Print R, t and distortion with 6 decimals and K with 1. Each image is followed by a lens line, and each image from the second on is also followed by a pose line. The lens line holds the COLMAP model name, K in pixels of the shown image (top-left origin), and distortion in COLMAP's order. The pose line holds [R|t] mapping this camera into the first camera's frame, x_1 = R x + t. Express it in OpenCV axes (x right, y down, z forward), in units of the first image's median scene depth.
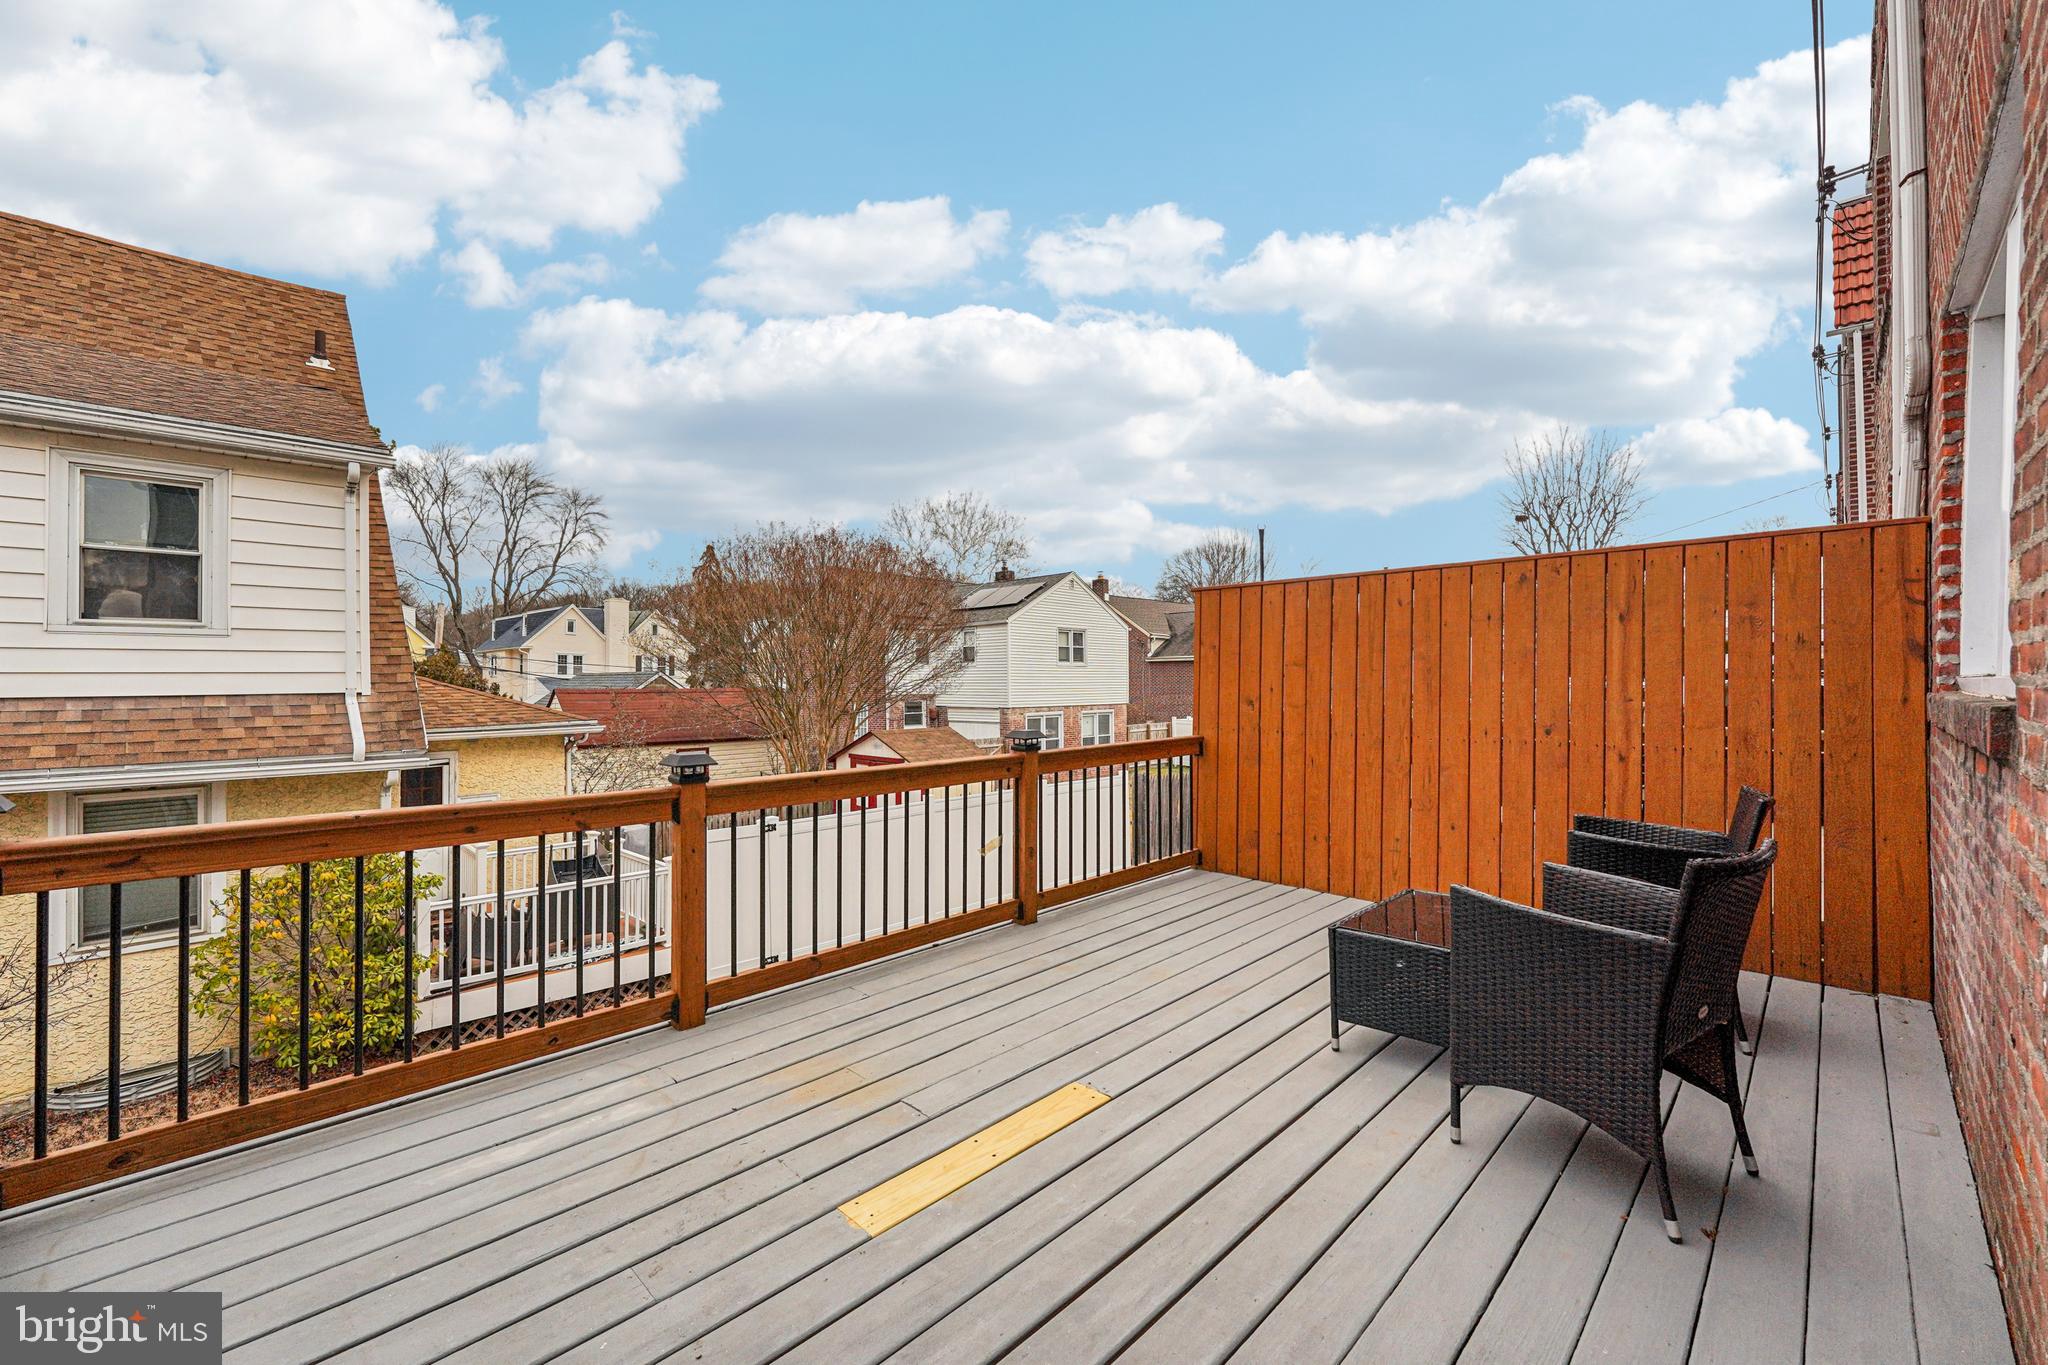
lens RADIAL K [[833.5, 0, 1020.7], [0, 833.5, 679.6], [0, 0, 1]] dist [0.001339, -0.000429]
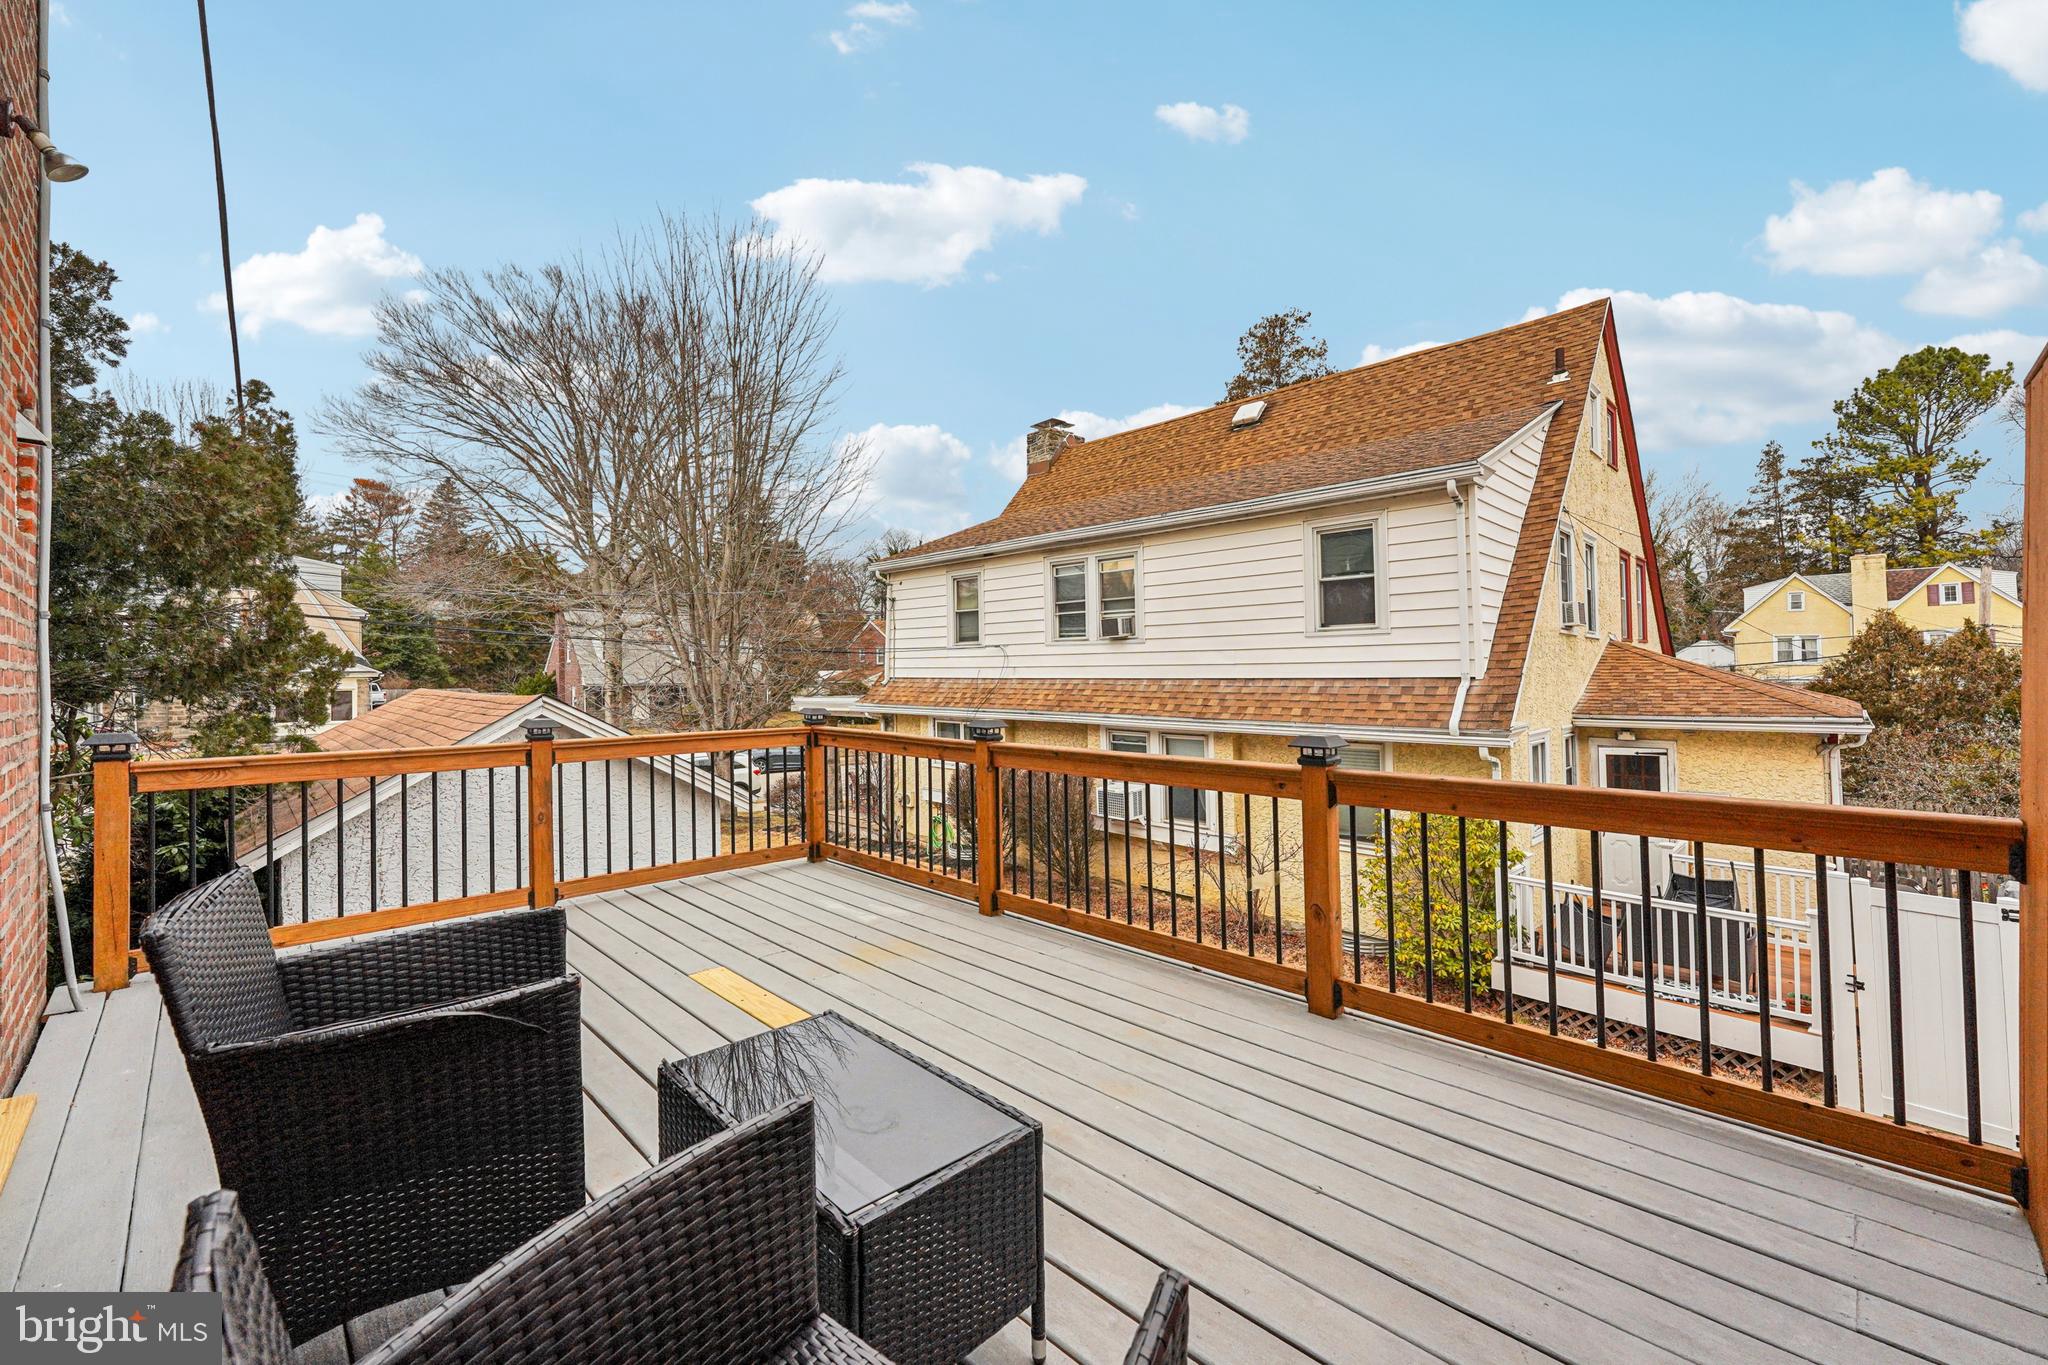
lens RADIAL K [[833.5, 0, 1020.7], [0, 833.5, 682.9], [0, 0, 1]] dist [0.001339, -0.000429]
pose [[-0.017407, 0.014706, -0.999740, 0.388267], [0.007023, 0.999869, 0.014585, 0.002920], [0.999824, -0.006768, -0.017508, 0.423077]]
